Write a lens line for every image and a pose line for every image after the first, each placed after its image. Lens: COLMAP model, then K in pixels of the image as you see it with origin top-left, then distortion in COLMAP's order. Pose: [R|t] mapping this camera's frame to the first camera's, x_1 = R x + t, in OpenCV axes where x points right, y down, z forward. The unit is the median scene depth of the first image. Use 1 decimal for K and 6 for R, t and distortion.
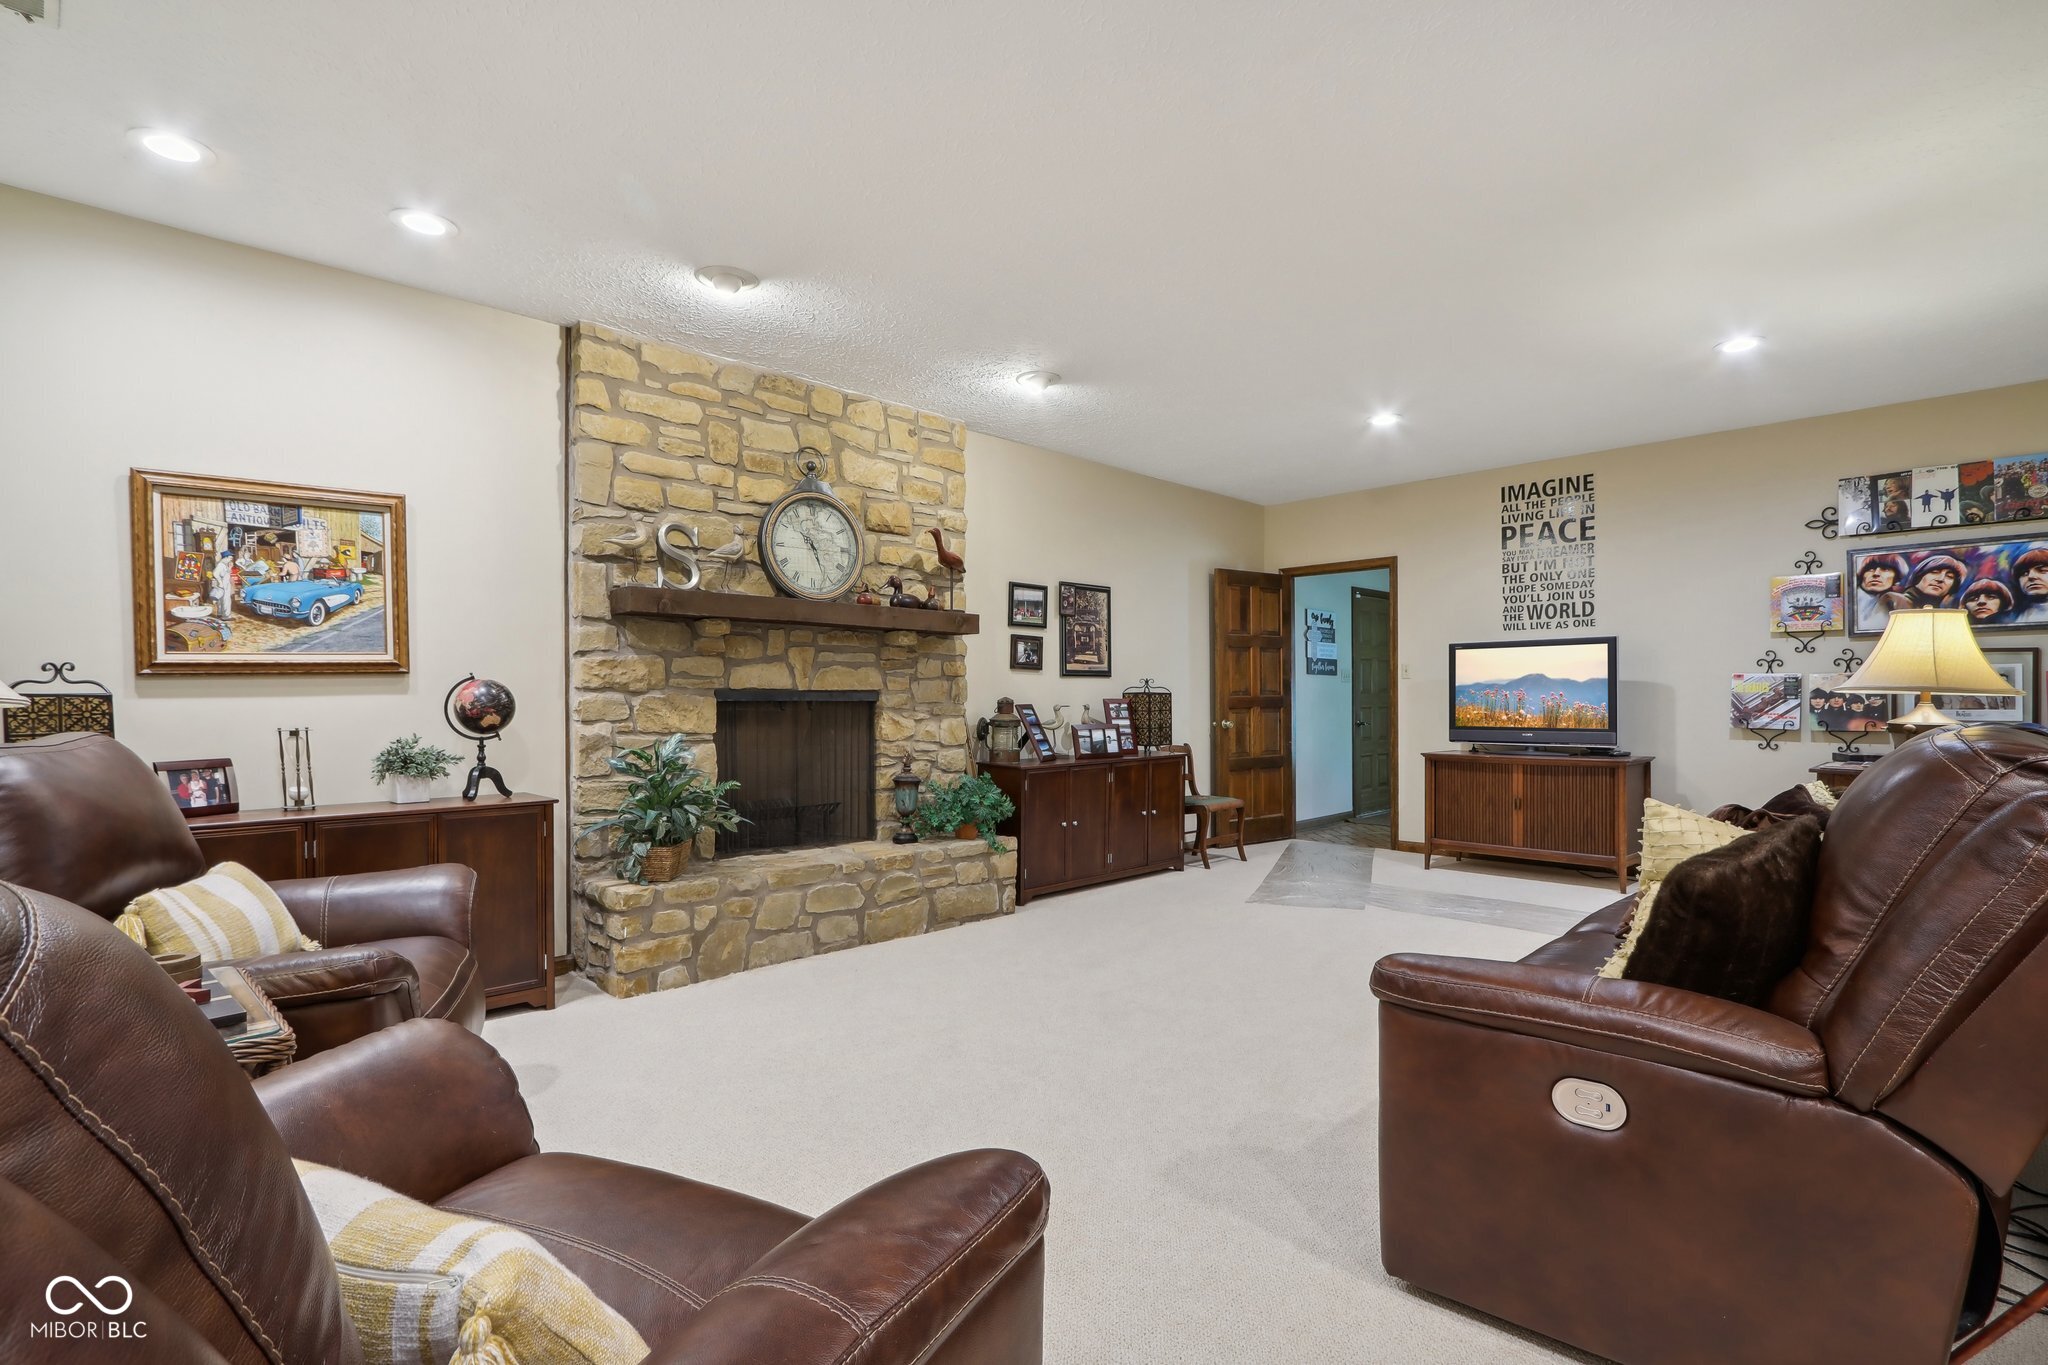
lens RADIAL K [[965.8, 0, 1020.9], [0, 965.8, 671.3], [0, 0, 1]] dist [-0.021624, 0.000146]
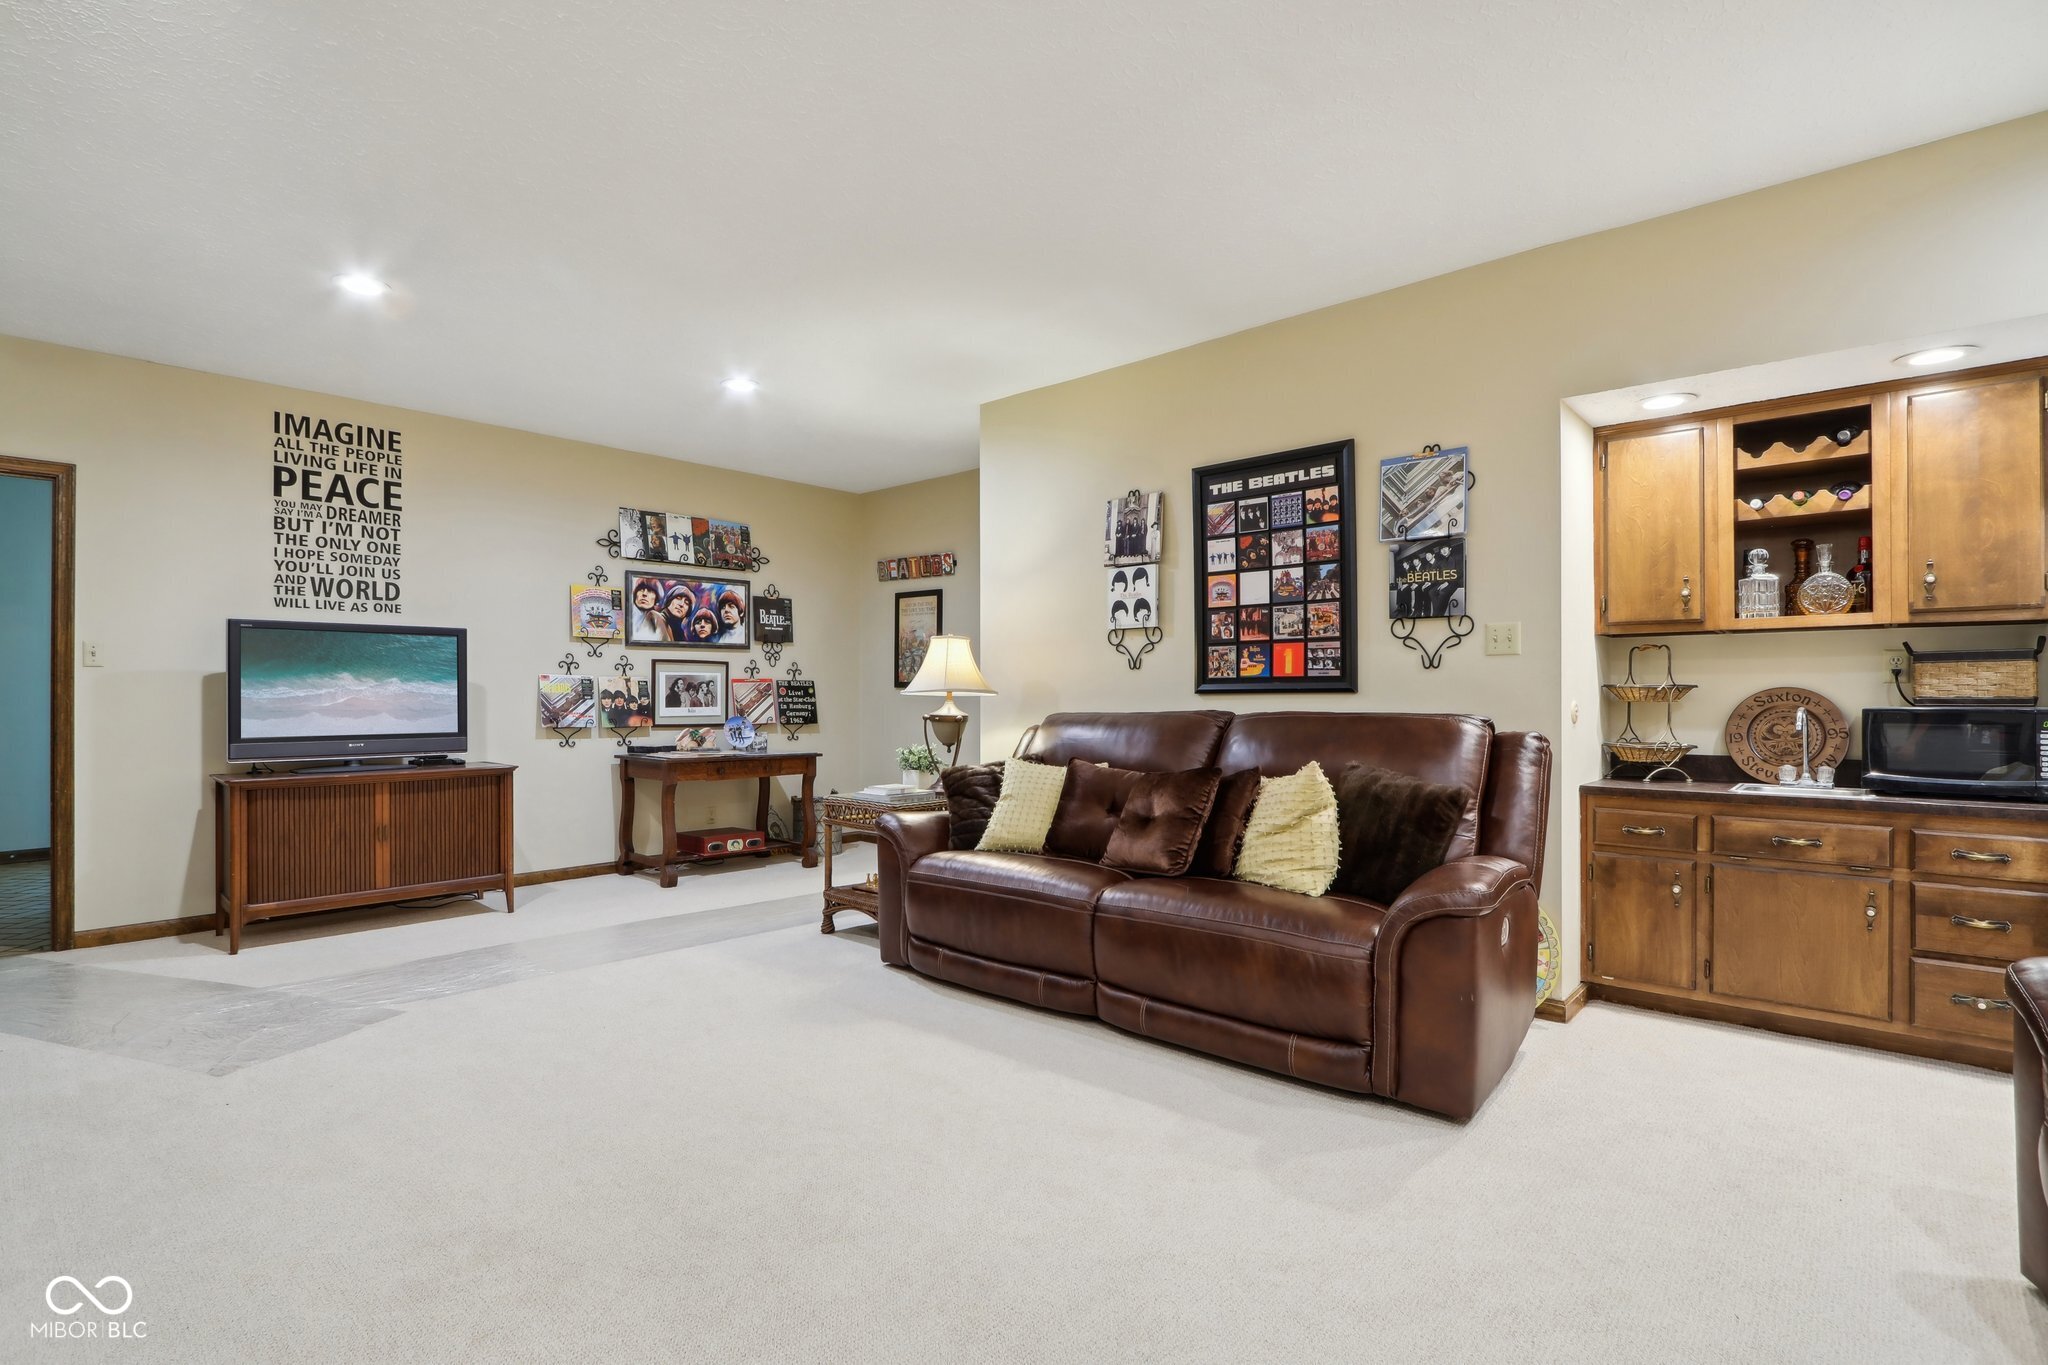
lens RADIAL K [[965.8, 0, 1009.8], [0, 965.8, 679.5], [0, 0, 1]] dist [-0.021624, 0.000146]
pose [[-0.060334, 0.020488, 0.997968, -0.317672], [-0.024236, 0.999465, -0.021984, 0.019476], [-0.997884, -0.025513, -0.059805, 0.591738]]
